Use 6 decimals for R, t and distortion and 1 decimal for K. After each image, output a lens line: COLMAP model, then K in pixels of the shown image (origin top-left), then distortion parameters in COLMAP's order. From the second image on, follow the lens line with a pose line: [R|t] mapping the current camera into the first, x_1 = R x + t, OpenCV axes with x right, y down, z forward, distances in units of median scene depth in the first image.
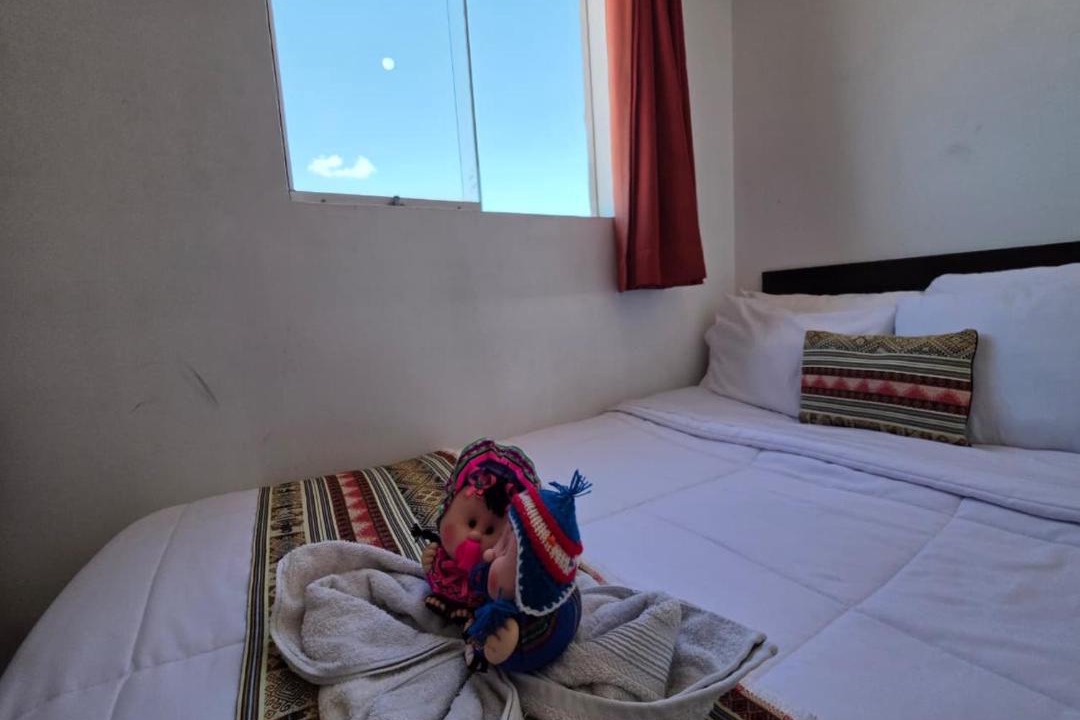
lens RADIAL K [[429.1, 0, 542.0], [0, 429.1, 353.0], [0, 0, 1]] dist [-0.000698, 0.000030]
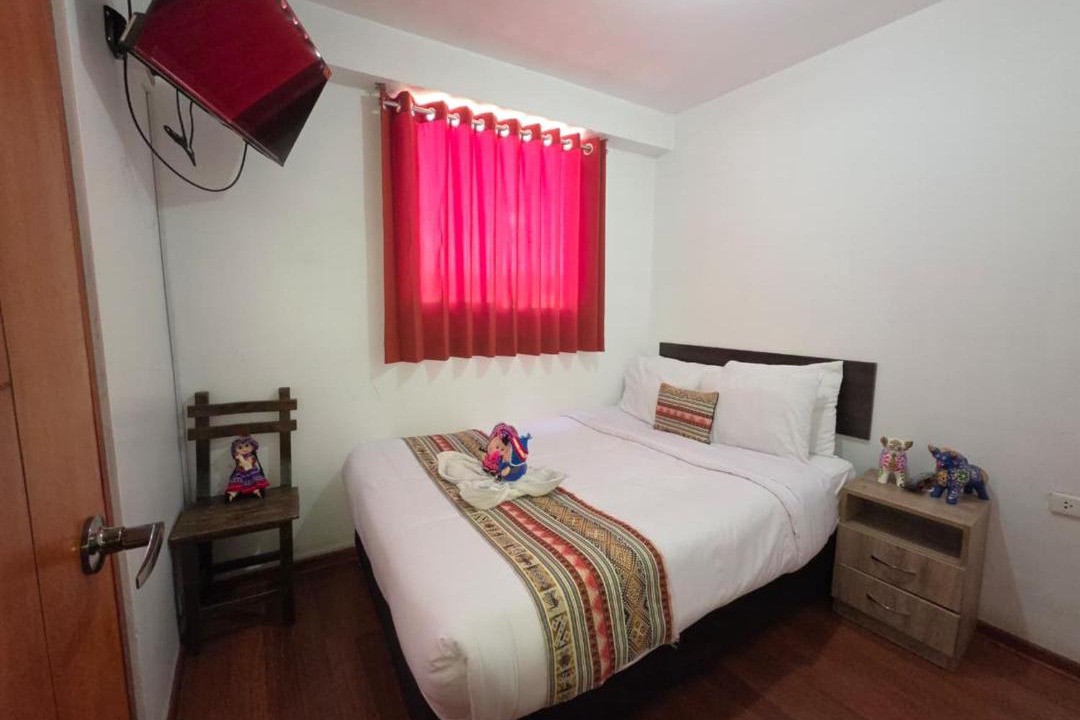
lens RADIAL K [[429.1, 0, 542.0], [0, 429.1, 353.0], [0, 0, 1]] dist [-0.000698, 0.000030]
pose [[0.997220, 0.074162, 0.007229, 0.063065], [-0.074175, 0.997244, 0.001593, -0.221604], [-0.007091, -0.002125, 0.999973, -1.411838]]
